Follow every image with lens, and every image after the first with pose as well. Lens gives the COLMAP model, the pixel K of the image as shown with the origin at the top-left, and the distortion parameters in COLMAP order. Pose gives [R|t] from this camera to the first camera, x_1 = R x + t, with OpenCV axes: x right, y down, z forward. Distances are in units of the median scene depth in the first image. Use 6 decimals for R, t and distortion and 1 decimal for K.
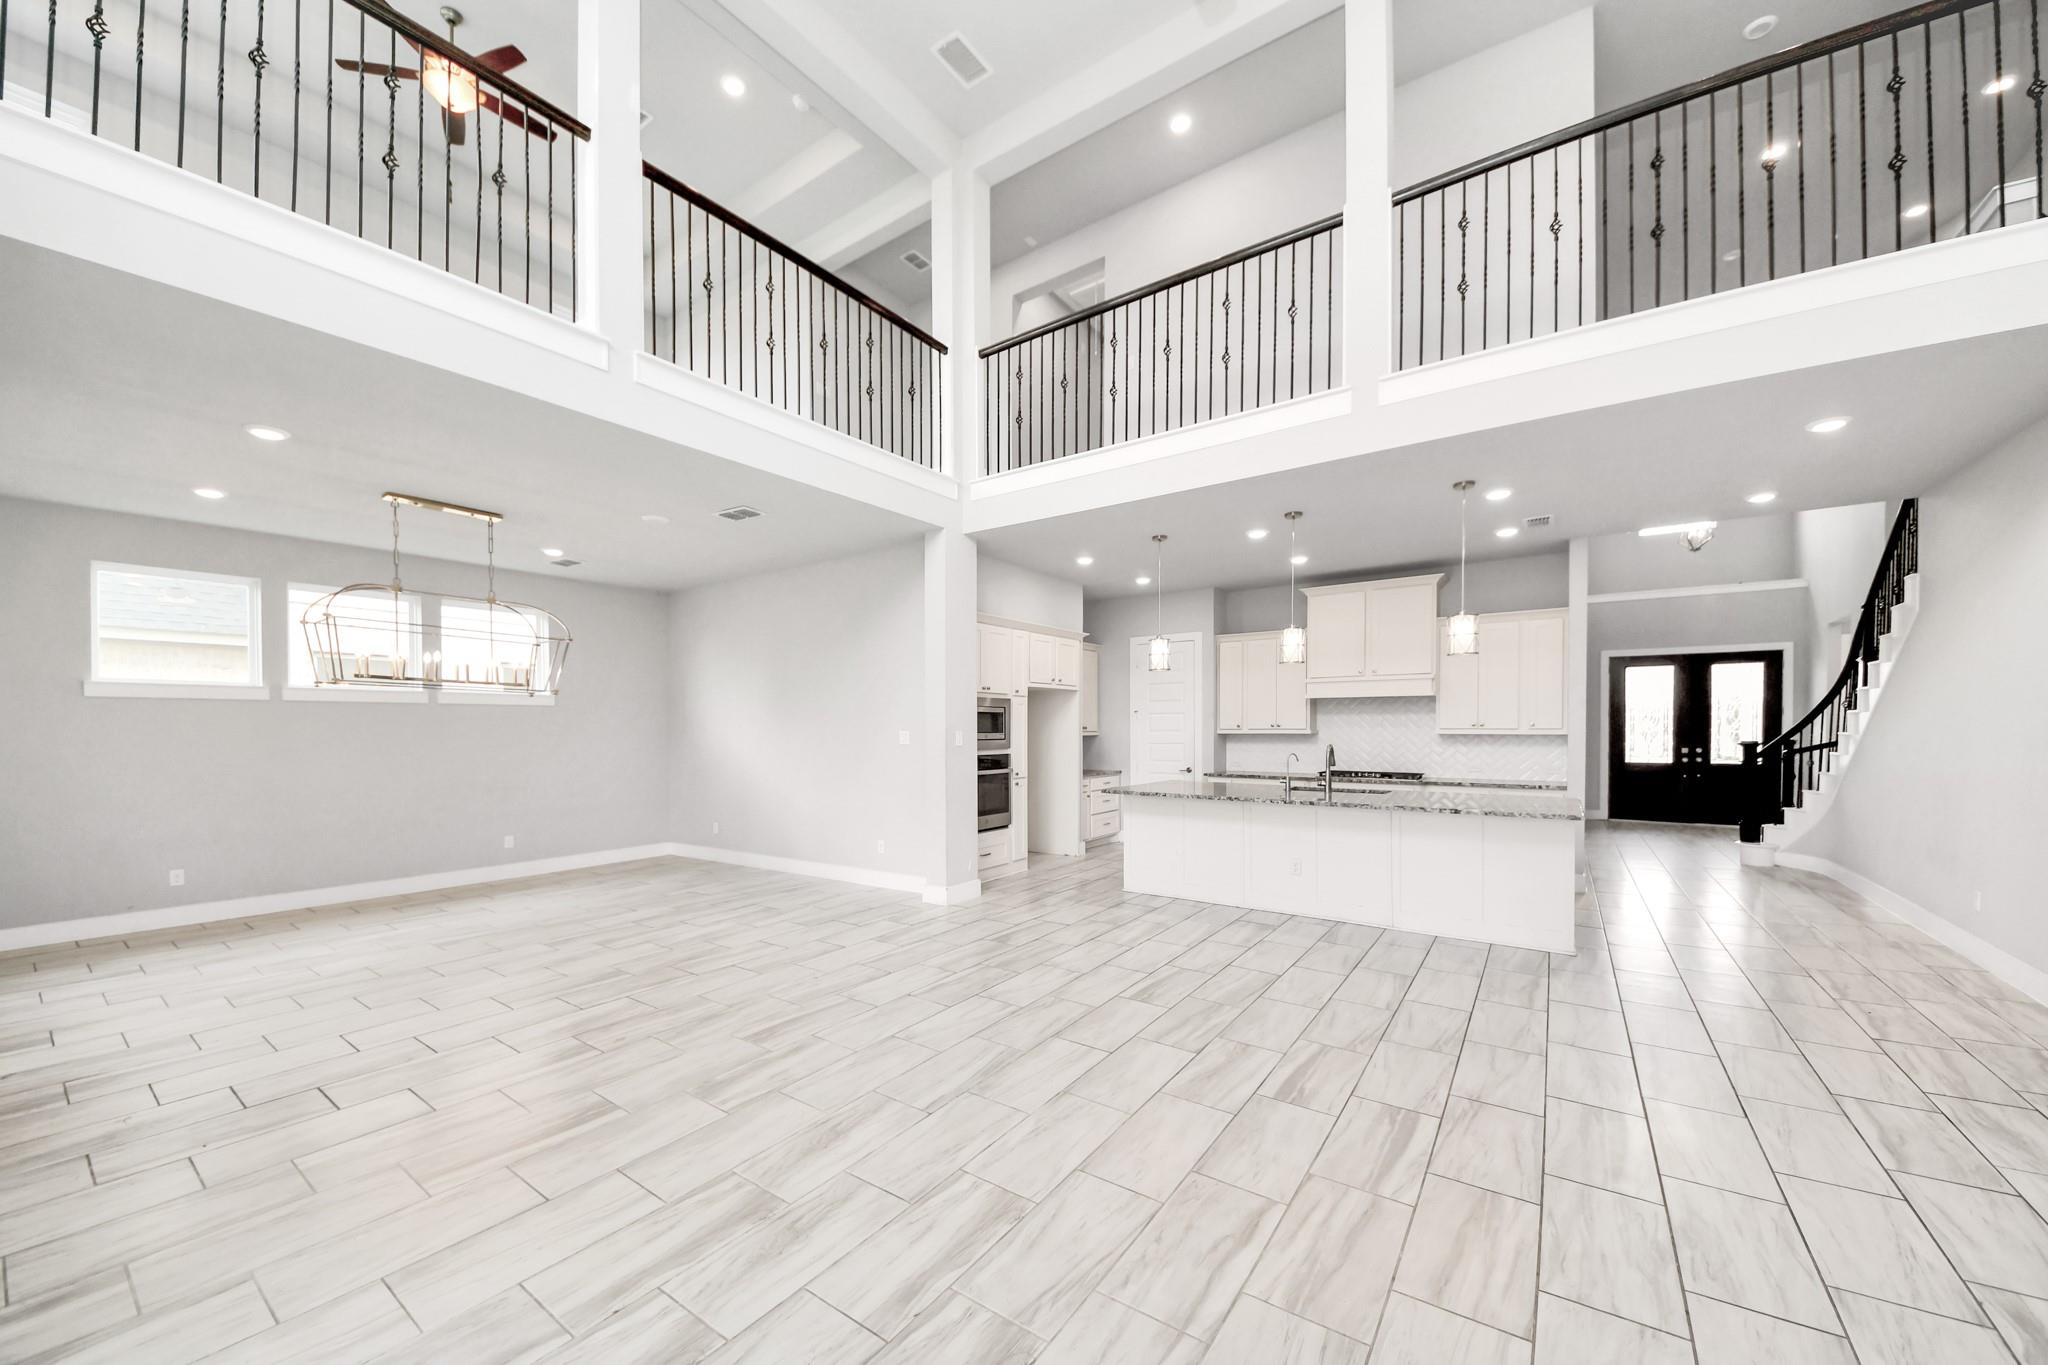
lens RADIAL K [[730.5, 0, 1005.2], [0, 730.5, 733.5], [0, 0, 1]] dist [0.003865, -0.002341]
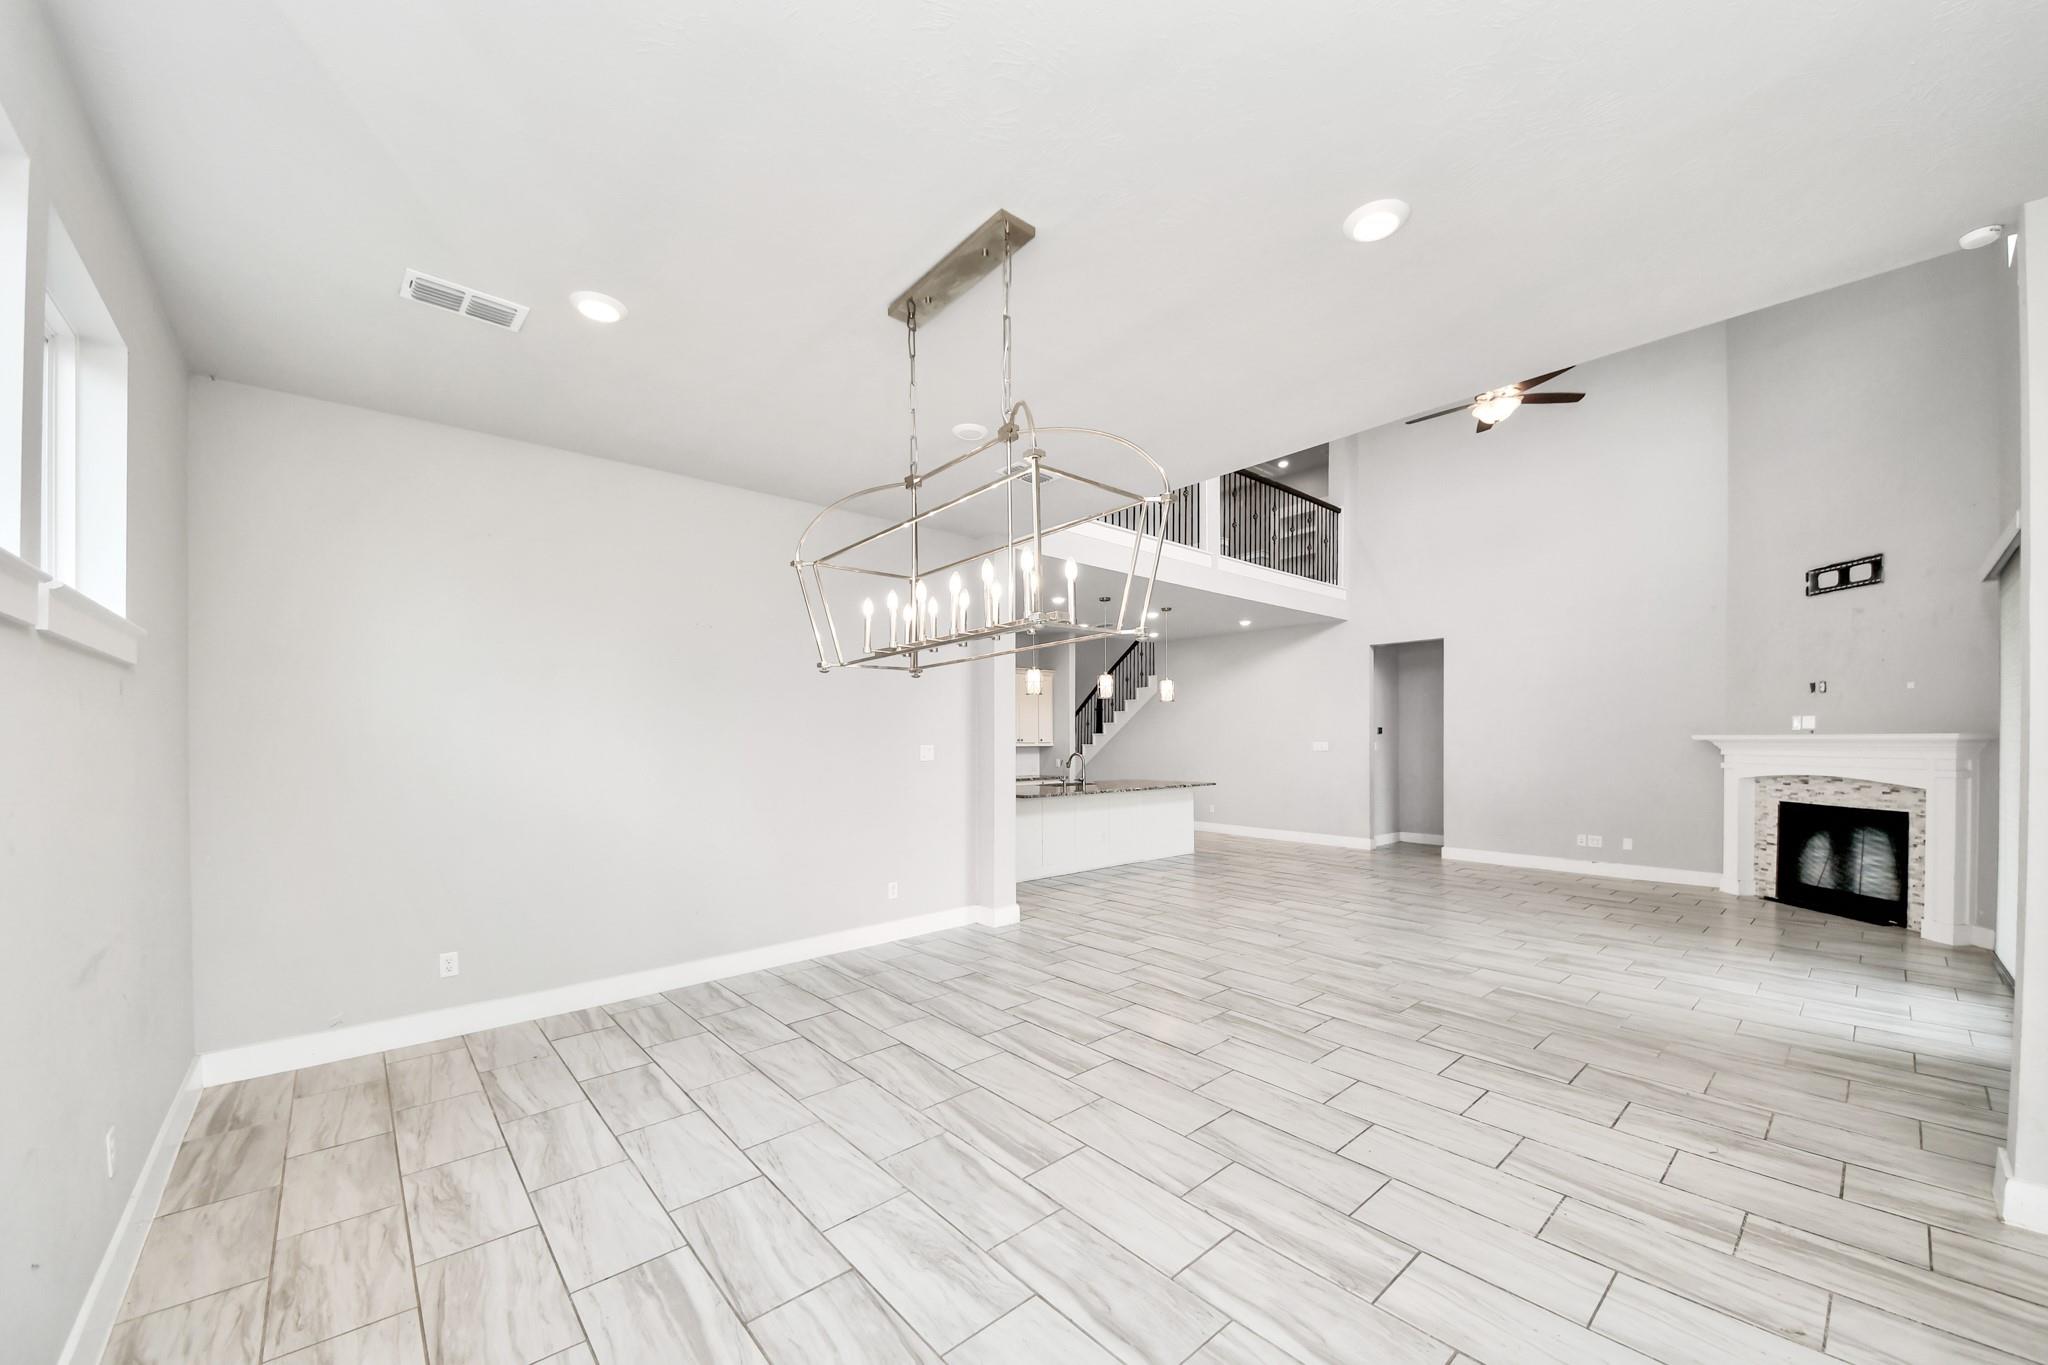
lens RADIAL K [[730.5, 0, 999.9], [0, 730.5, 718.0], [0, 0, 1]] dist [0.003865, -0.002341]
pose [[0.254277, 0.027806, 0.966732, -2.167588], [0.015926, 0.999331, -0.032932, -0.029028], [-0.967000, 0.023770, 0.253664, 1.505814]]
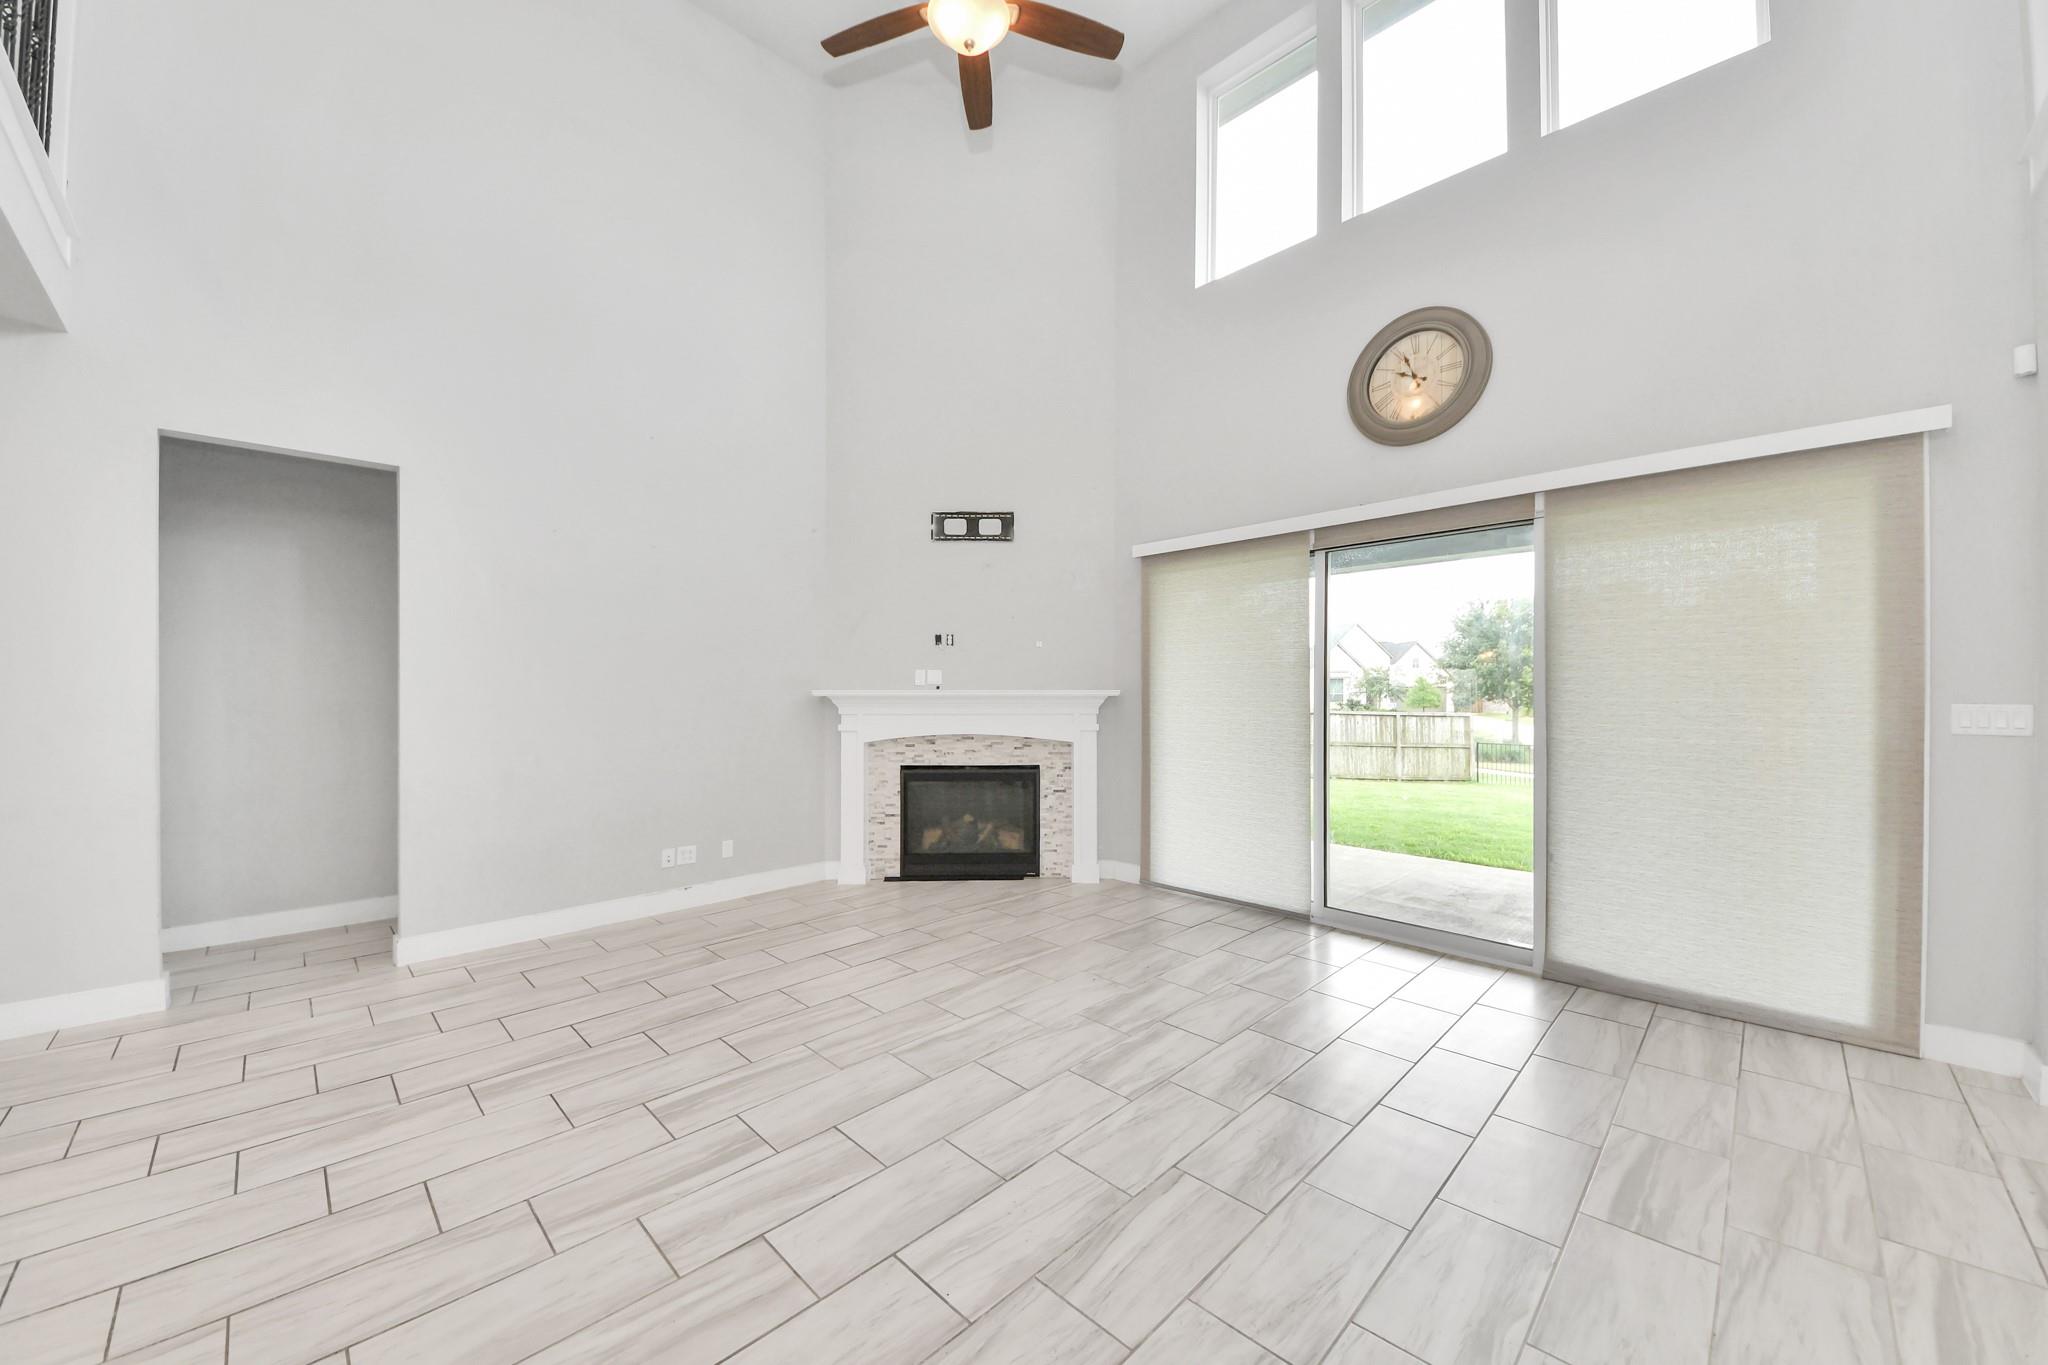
lens RADIAL K [[730.5, 0, 1017.8], [0, 730.5, 691.8], [0, 0, 1]] dist [0.003865, -0.002341]
pose [[-0.988018, 0.006463, 0.154205, -0.051911], [0.007710, 0.999942, 0.007493, -0.022301], [-0.154148, 0.008592, -0.988010, 1.667870]]
